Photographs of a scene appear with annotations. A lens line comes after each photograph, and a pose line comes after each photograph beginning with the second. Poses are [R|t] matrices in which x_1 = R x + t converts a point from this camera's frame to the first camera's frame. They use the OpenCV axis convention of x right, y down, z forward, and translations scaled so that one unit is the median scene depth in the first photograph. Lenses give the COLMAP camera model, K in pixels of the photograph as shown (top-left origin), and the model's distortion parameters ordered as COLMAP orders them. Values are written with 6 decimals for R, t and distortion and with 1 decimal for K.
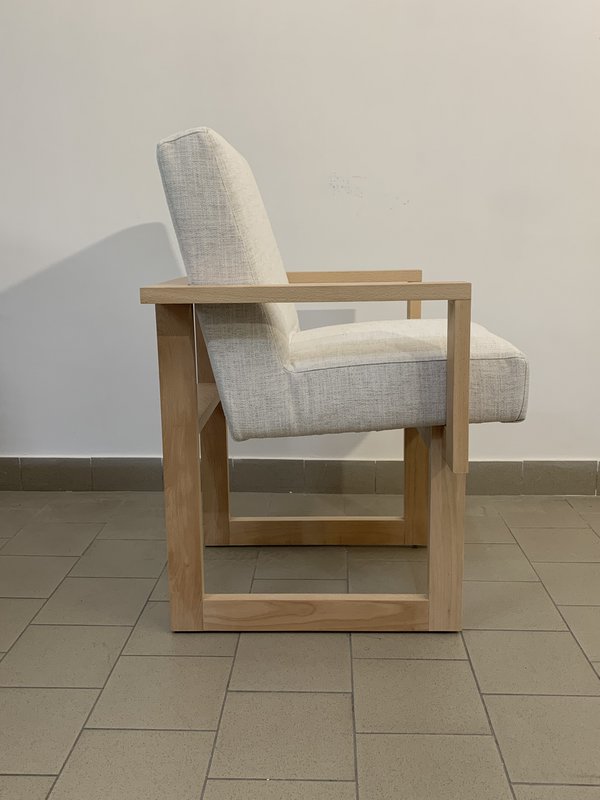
lens RADIAL K [[752.8, 0, 303.9], [0, 752.8, 431.6], [0, 0, 1]] dist [0.003889, 0.000000]
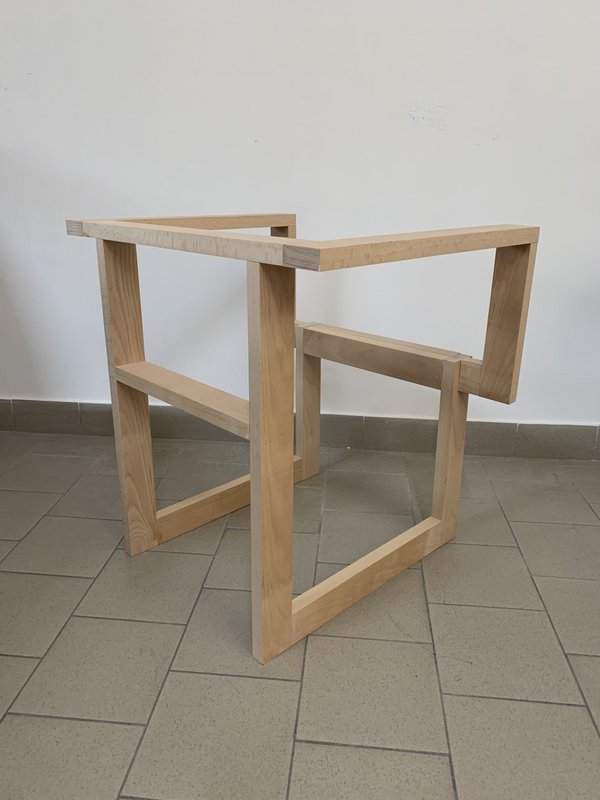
lens RADIAL K [[602.9, 0, 295.8], [0, 602.9, 412.9], [0, 0, 1]] dist [0.022730, -0.024025]
pose [[0.997798, 0.033194, -0.057423, -0.072155], [-0.026676, 0.993488, 0.110770, -0.082118], [0.060726, -0.108994, 0.992186, 0.368462]]
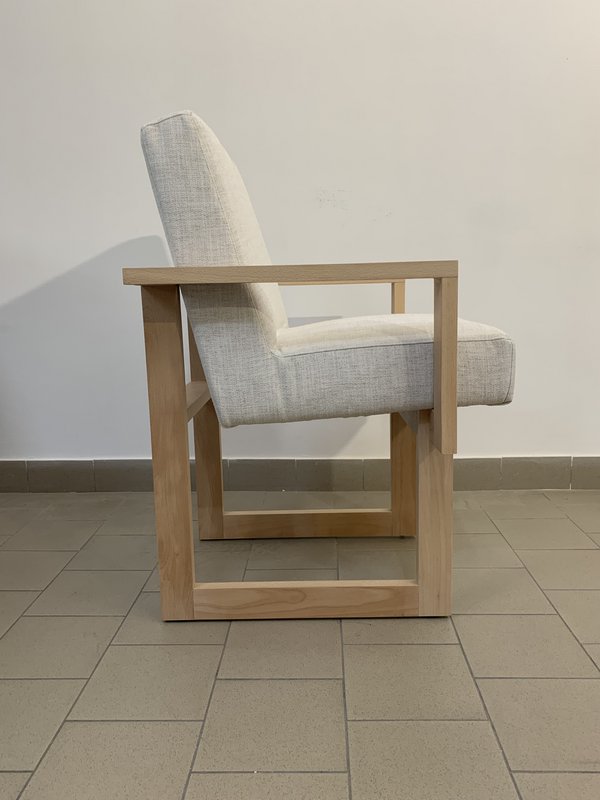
lens RADIAL K [[653.8, 0, 308.2], [0, 653.8, 438.4], [0, 0, 1]] dist [-0.005691, 0.013743]
pose [[0.999849, -0.011371, 0.013134, 0.010266], [0.011688, 0.999636, -0.024313, 0.050863], [-0.012853, 0.024463, 0.999618, 0.134794]]
